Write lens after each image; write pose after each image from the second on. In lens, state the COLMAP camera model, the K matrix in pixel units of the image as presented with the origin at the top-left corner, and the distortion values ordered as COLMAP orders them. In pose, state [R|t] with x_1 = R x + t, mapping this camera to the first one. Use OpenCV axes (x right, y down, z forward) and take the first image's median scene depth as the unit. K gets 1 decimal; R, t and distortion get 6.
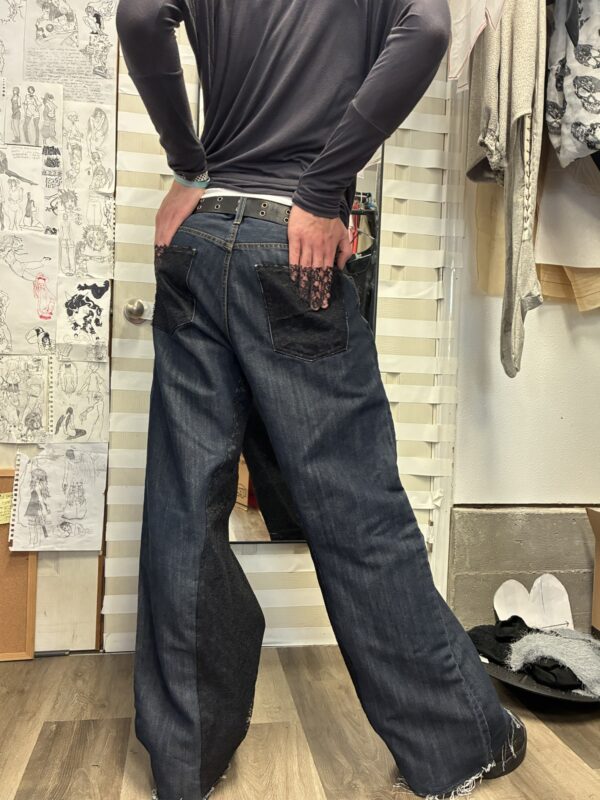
lens RADIAL K [[635.4, 0, 308.0], [0, 635.4, 399.7], [0, 0, 1]] dist [0.039850, -0.052846]
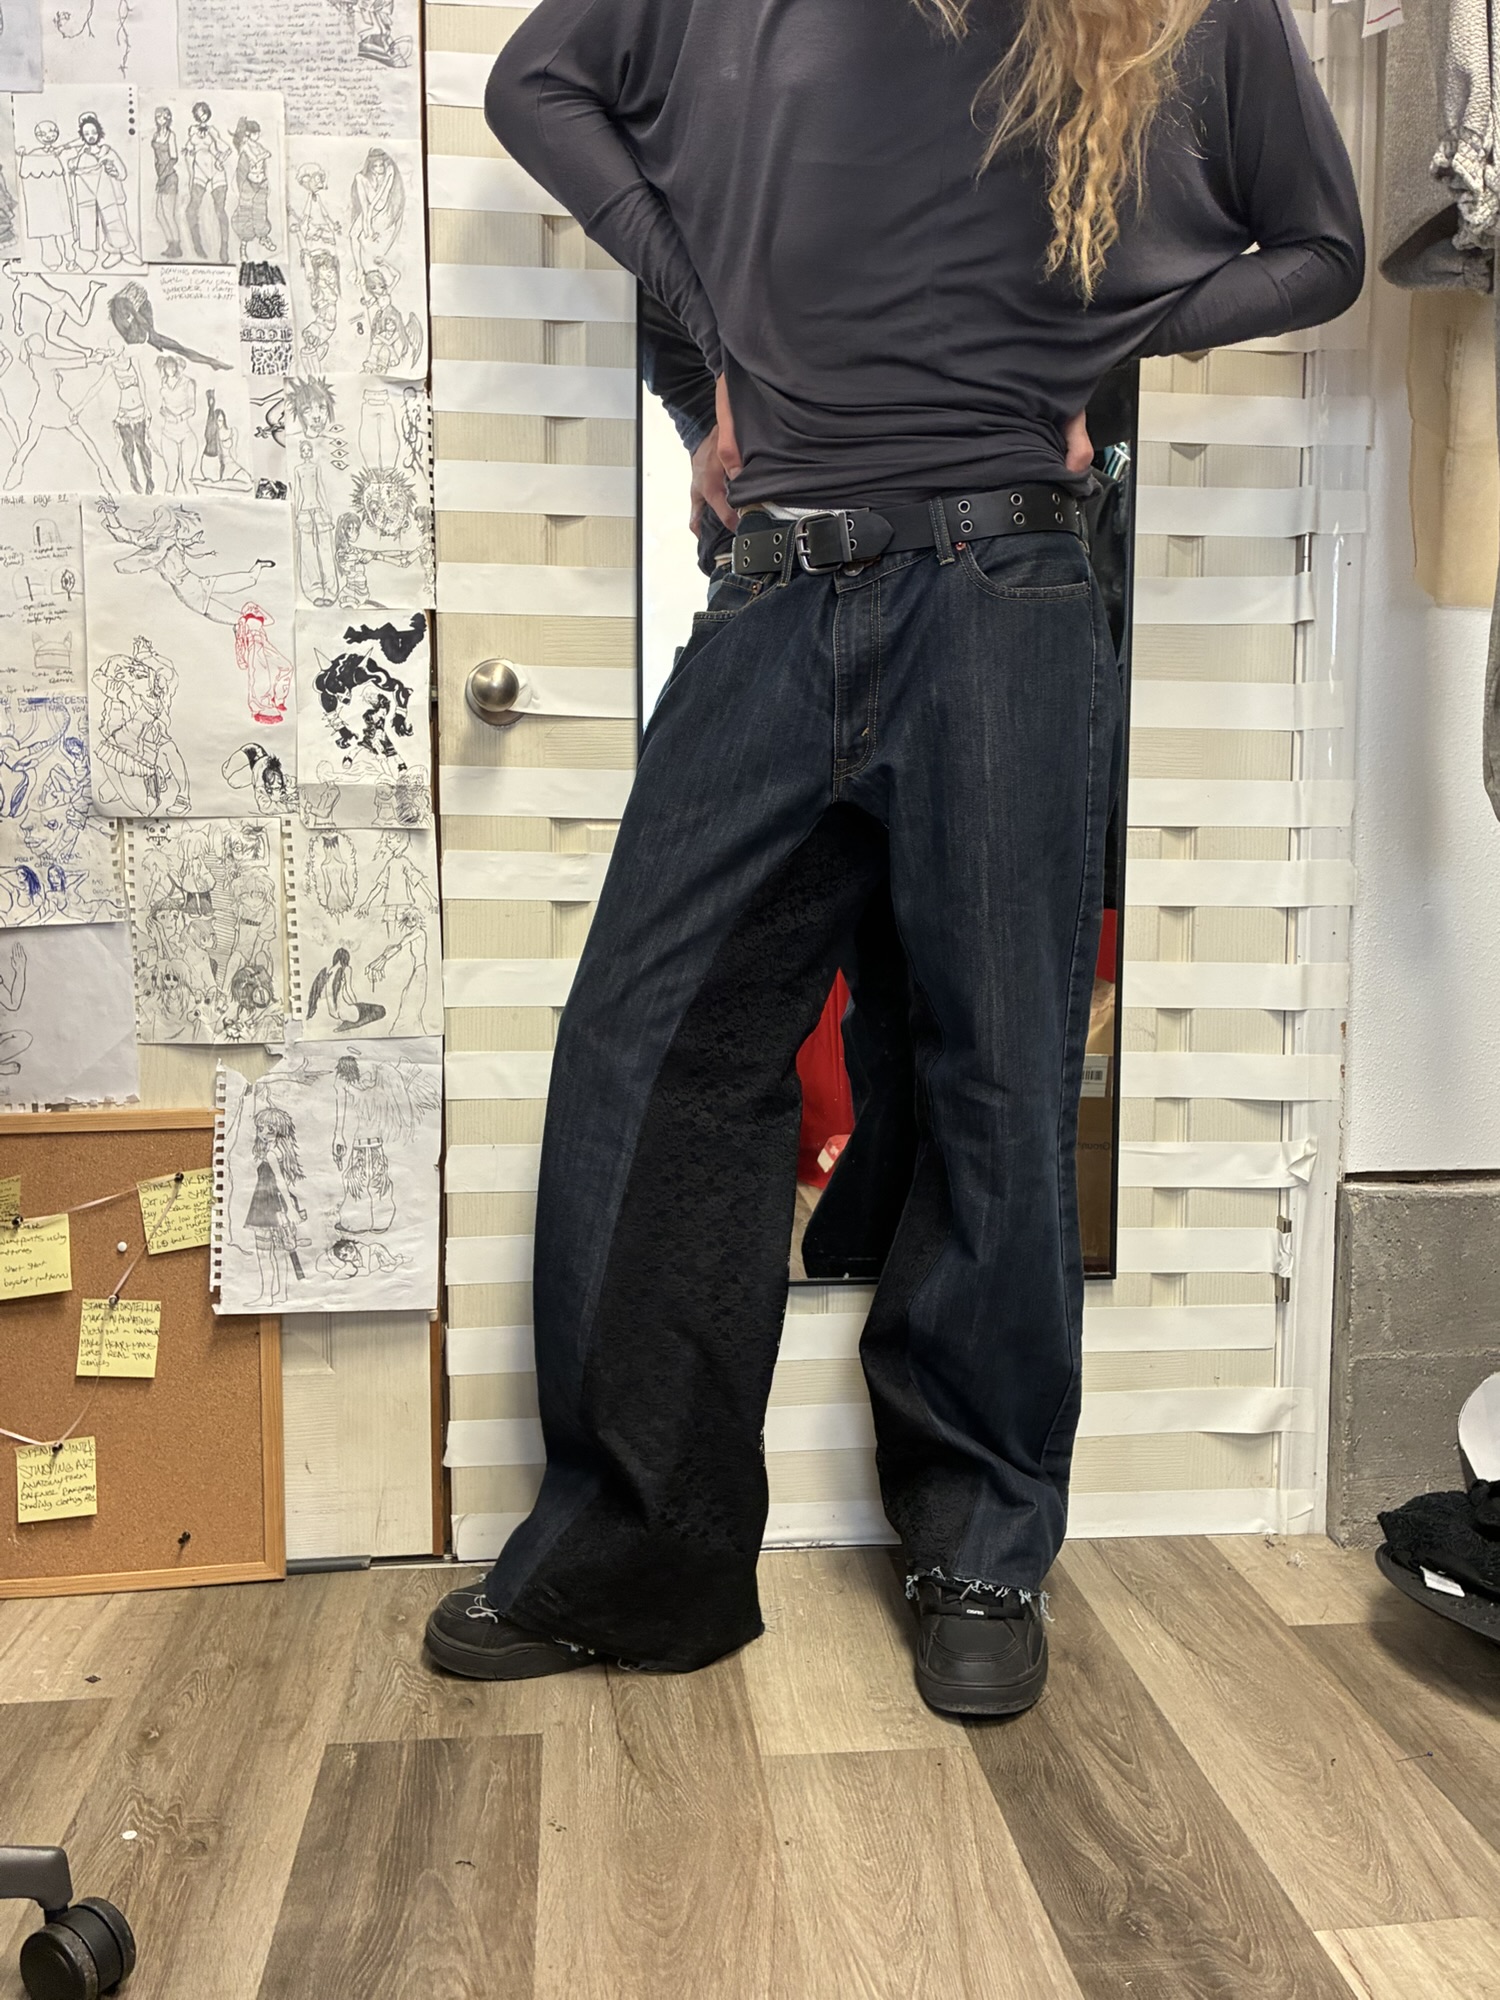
lens RADIAL K [[1588.4, 0, 755.5], [0, 1588.4, 998.4], [0, 0, 1]] dist [0.039850, -0.052846]
pose [[0.996383, -0.027550, -0.080392, -0.044037], [0.032588, 0.997541, 0.062054, -0.009754], [0.078485, -0.064449, 0.994830, 0.050693]]
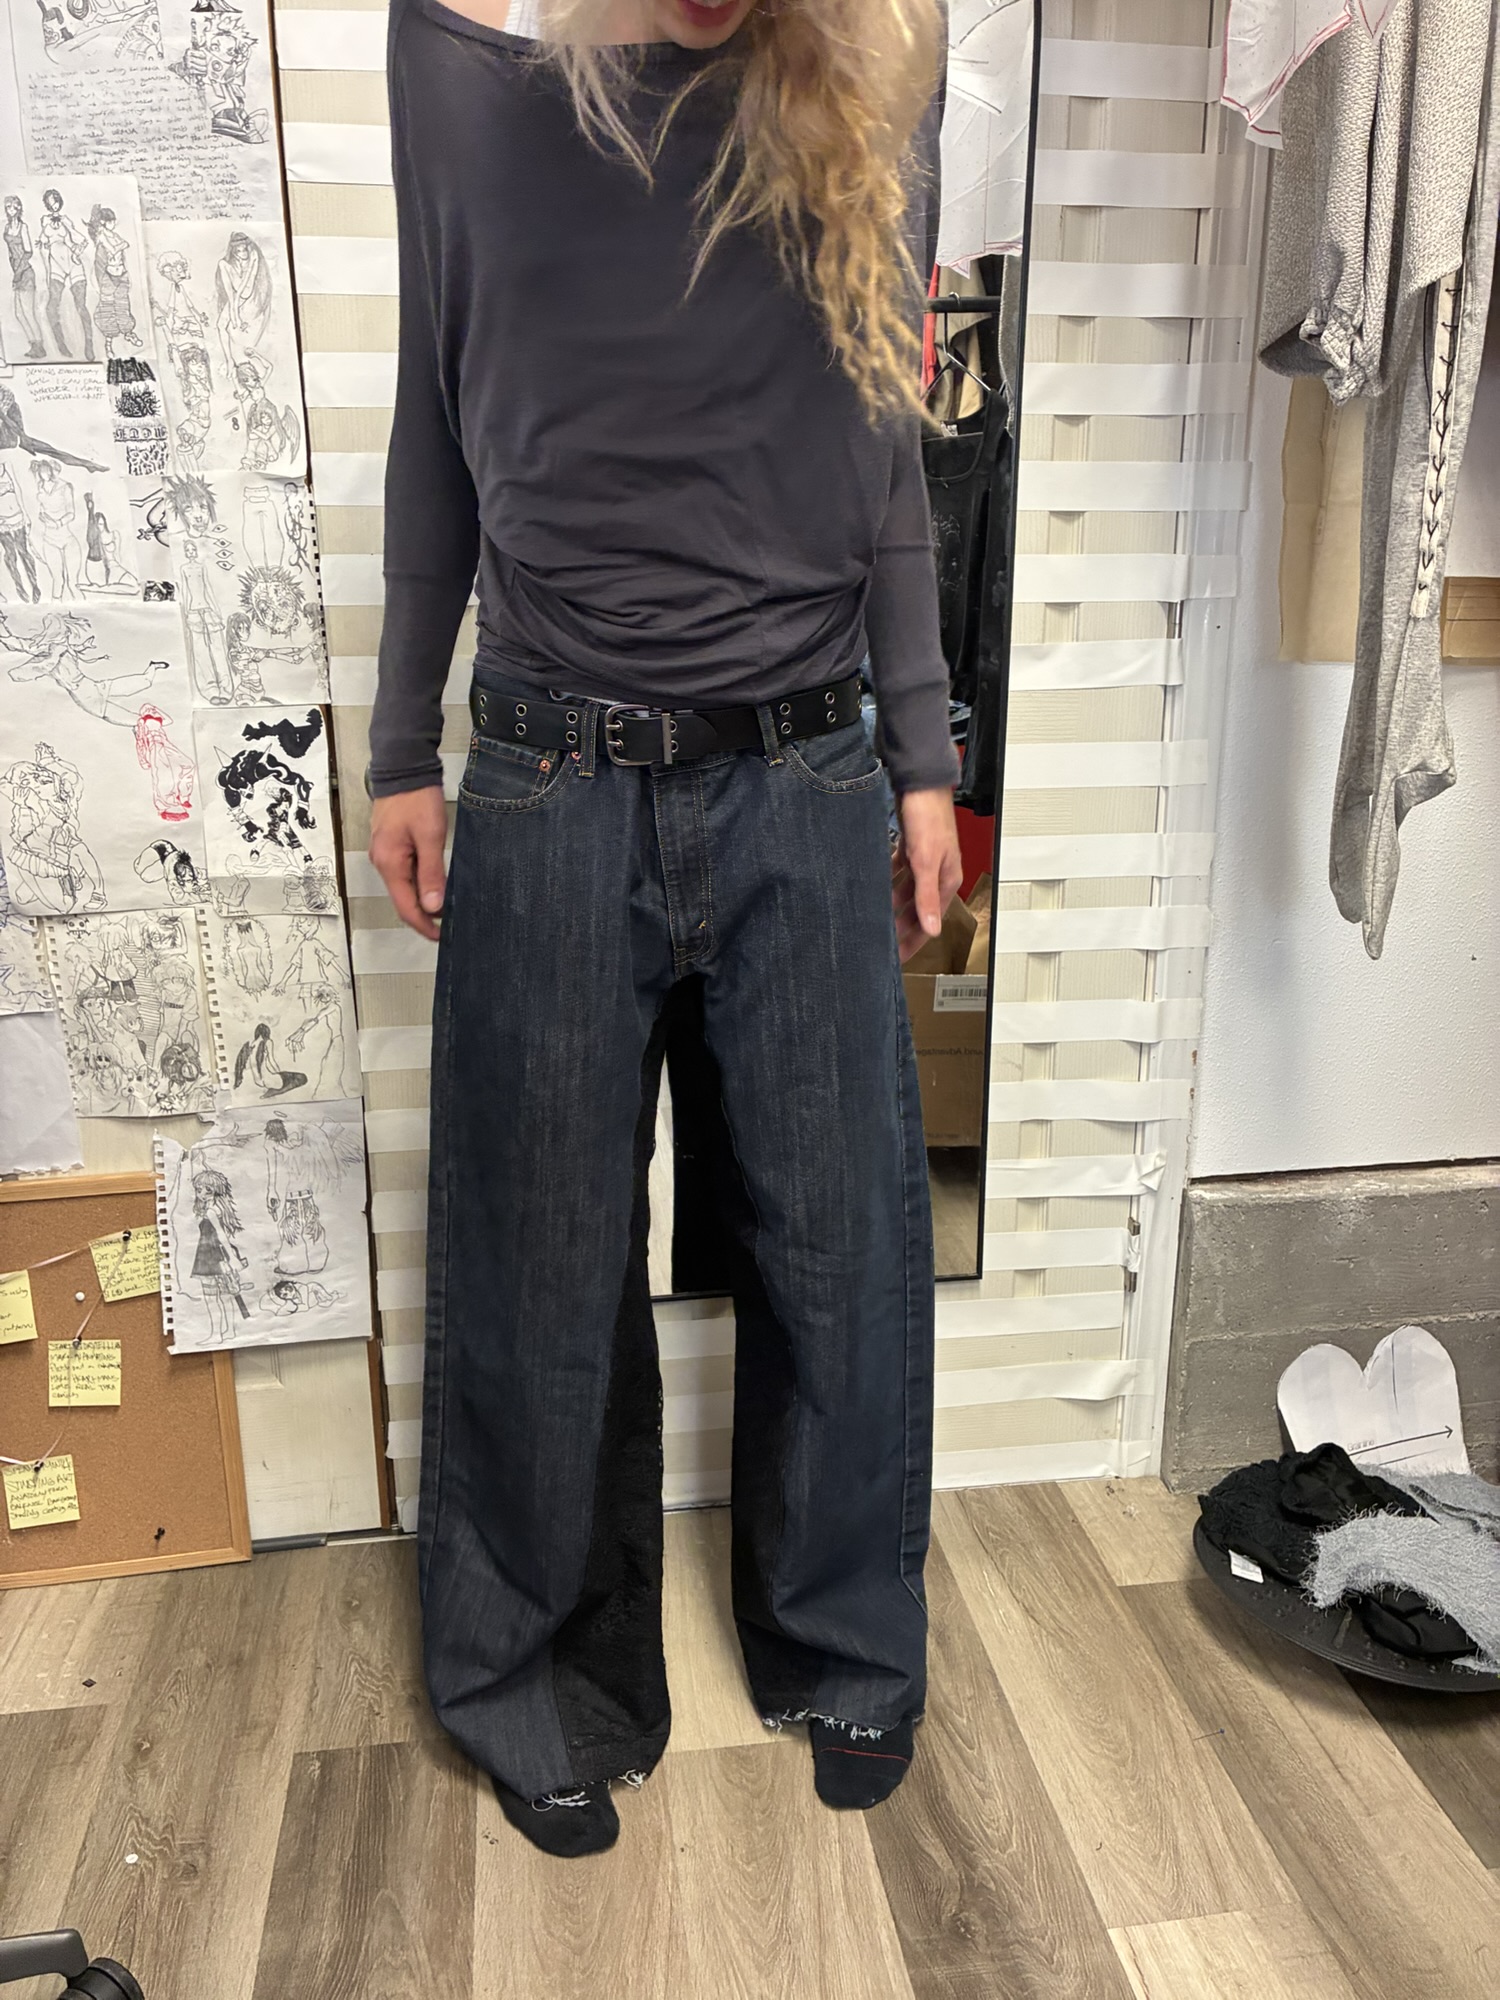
lens RADIAL K [[1517.4, 0, 734.6], [0, 1517.4, 988.3], [0, 0, 1]] dist [0.039378, -0.054810]
pose [[0.997870, -0.028553, -0.058647, -0.007395], [0.042613, 0.966078, 0.254710, -0.250981], [0.049385, -0.256667, 0.965237, 0.065317]]
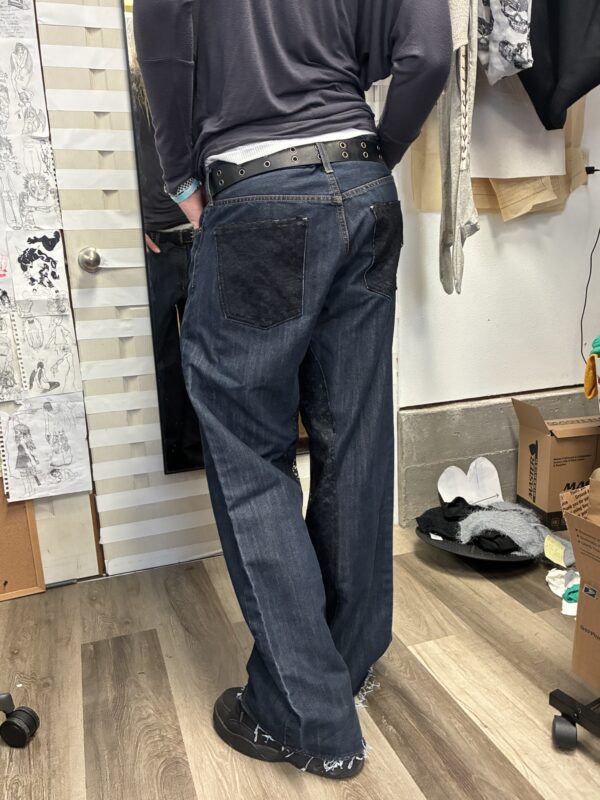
lens RADIAL K [[635.4, 0, 293.9], [0, 635.4, 410.1], [0, 0, 1]] dist [0.039850, -0.052846]
pose [[0.986455, -0.111422, 0.120382, -0.102874], [0.084545, 0.974264, 0.208954, -0.093100], [-0.140566, -0.195946, 0.970488, -0.069961]]
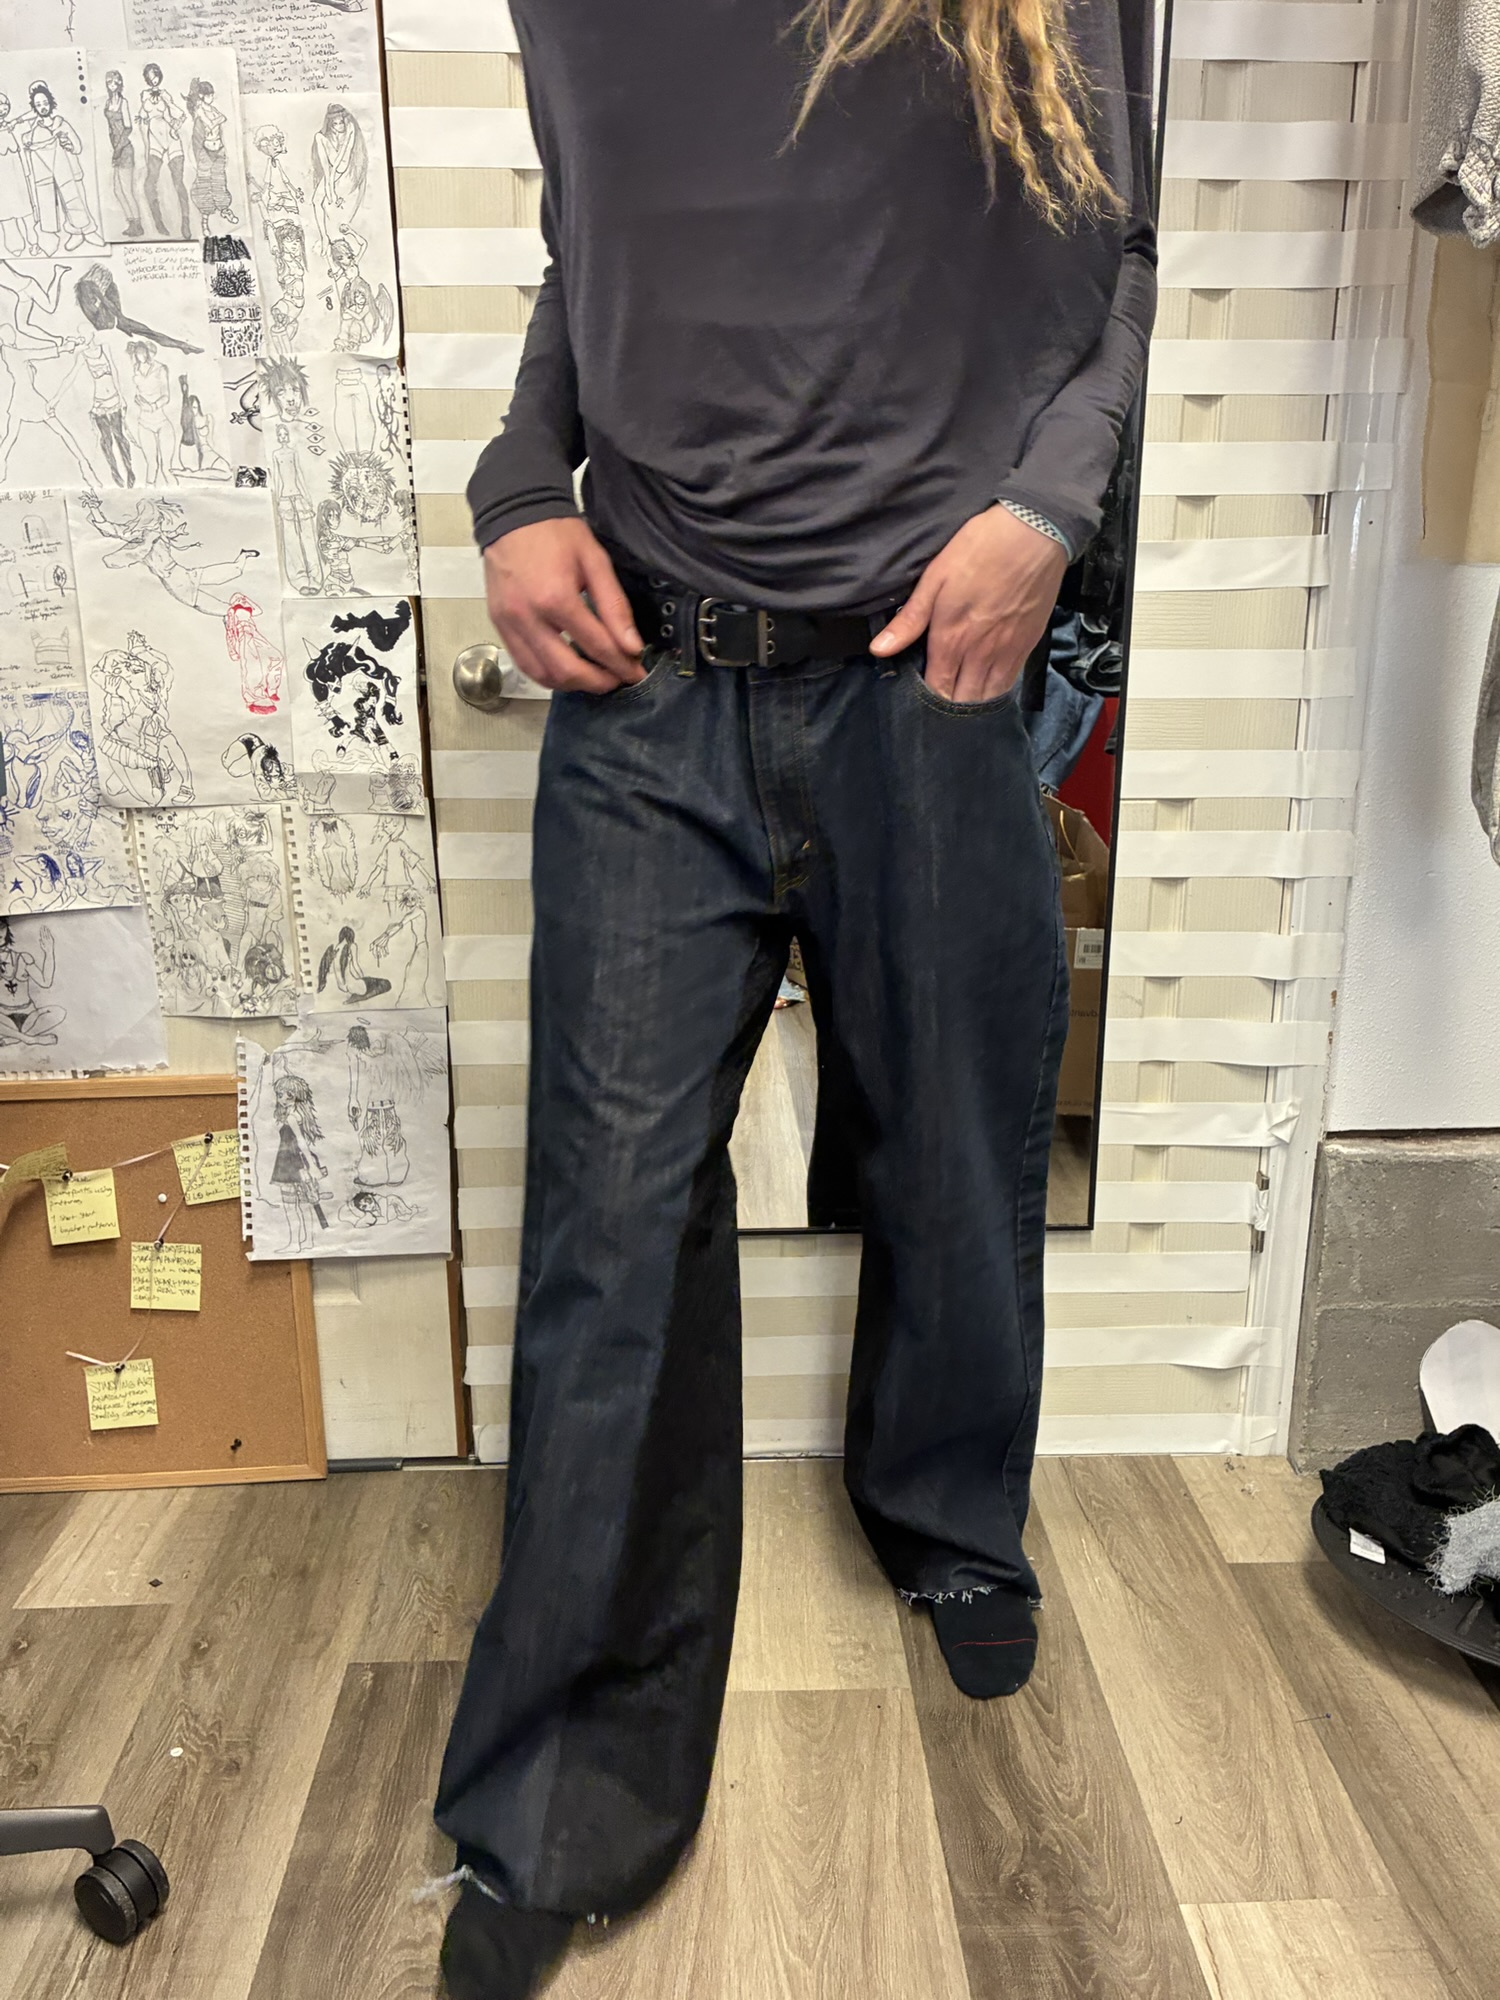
lens RADIAL K [[1588.4, 0, 752.2], [0, 1588.4, 993.5], [0, 0, 1]] dist [0.039850, -0.052846]
pose [[0.987345, 0.002254, -0.158568, 0.043977], [0.038250, 0.966993, 0.251915, -0.193866], [0.153902, -0.254792, 0.954670, 0.059755]]
